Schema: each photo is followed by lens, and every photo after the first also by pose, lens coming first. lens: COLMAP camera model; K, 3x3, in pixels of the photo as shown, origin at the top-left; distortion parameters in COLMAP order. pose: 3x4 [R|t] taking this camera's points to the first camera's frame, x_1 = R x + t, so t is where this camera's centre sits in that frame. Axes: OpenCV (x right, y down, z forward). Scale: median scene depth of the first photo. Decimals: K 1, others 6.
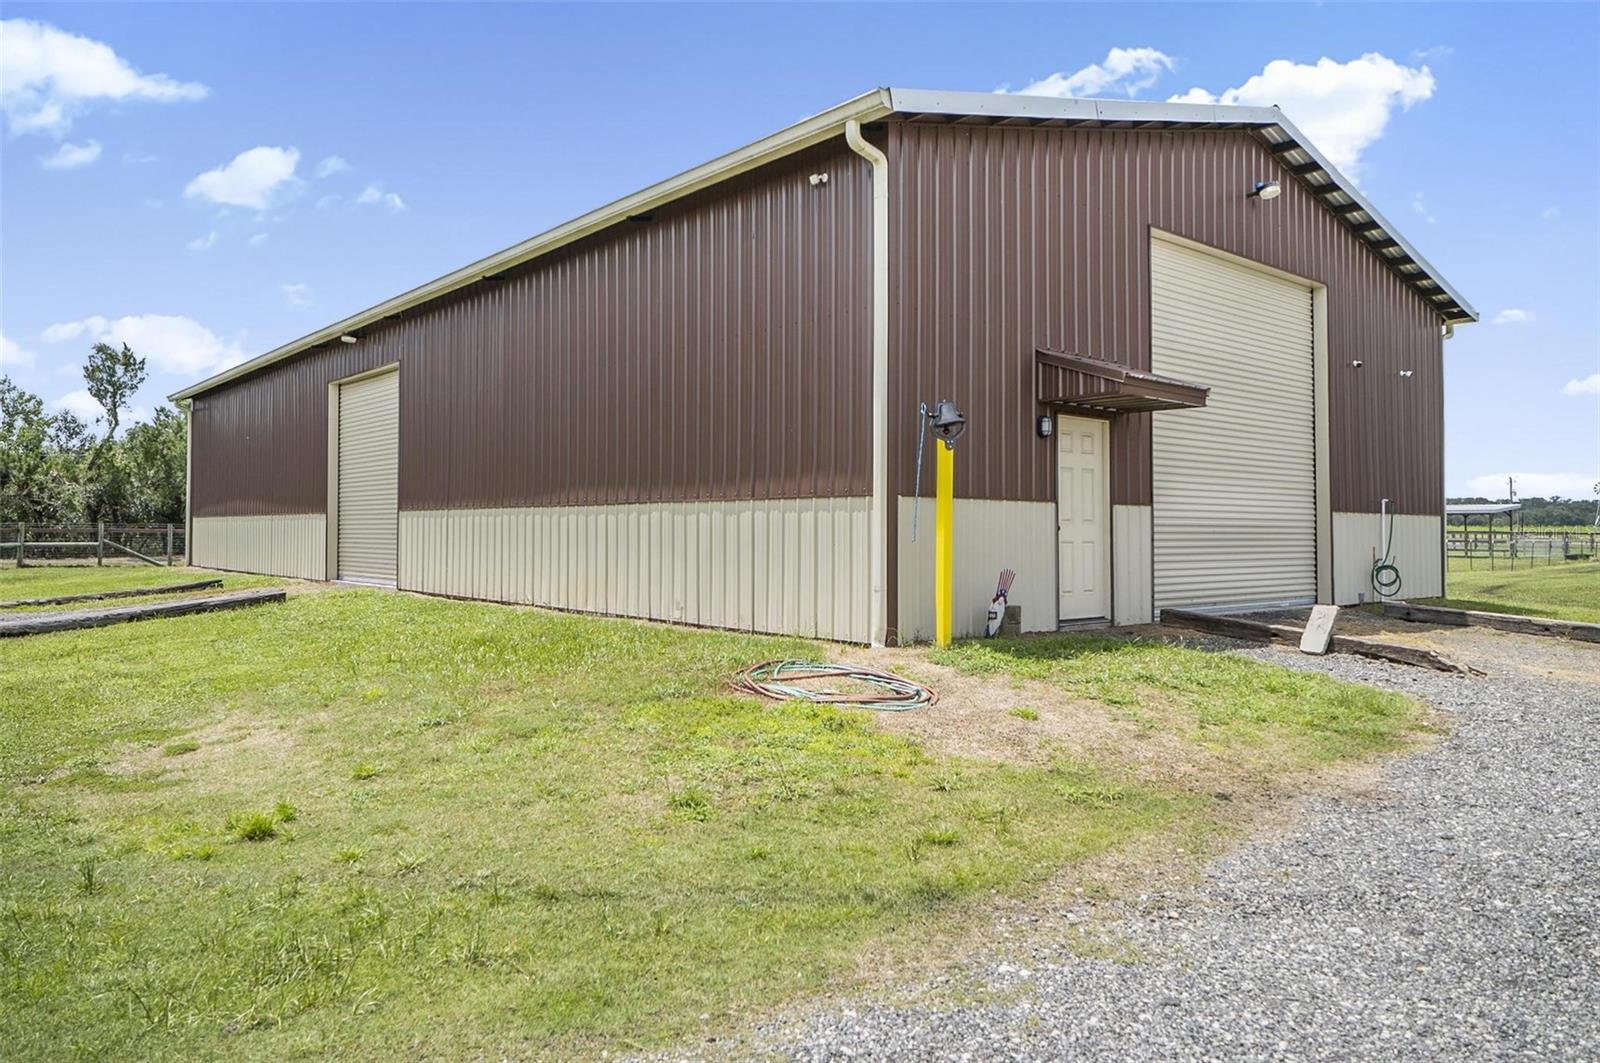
lens RADIAL K [[1076.6, 0, 800.0], [0, 1076.6, 531.5], [0, 0, 1]] dist [0.002366, 0.000384]
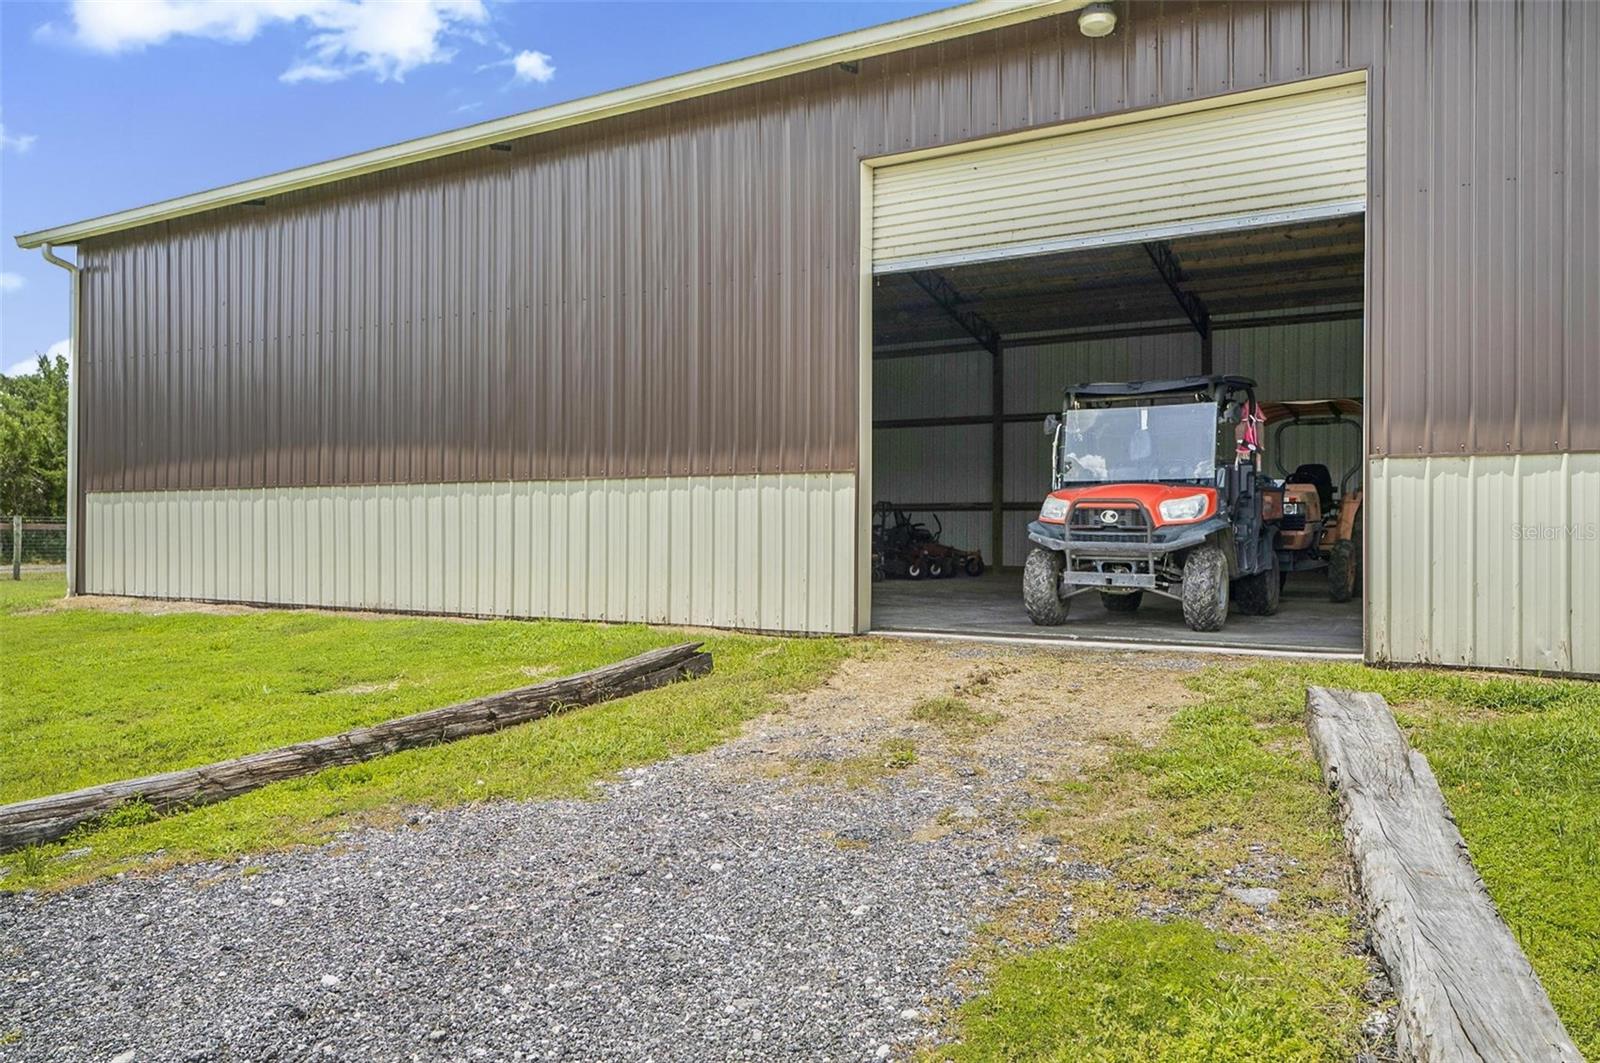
lens RADIAL K [[866.1, 0, 800.0], [0, 866.1, 531.5], [0, 0, 1]] dist [-0.025642, -0.000333]
pose [[0.892724, -0.021286, 0.450102, -0.266170], [0.011552, 0.999636, 0.024362, -0.000948], [-0.450456, -0.016549, 0.892645, 0.305254]]
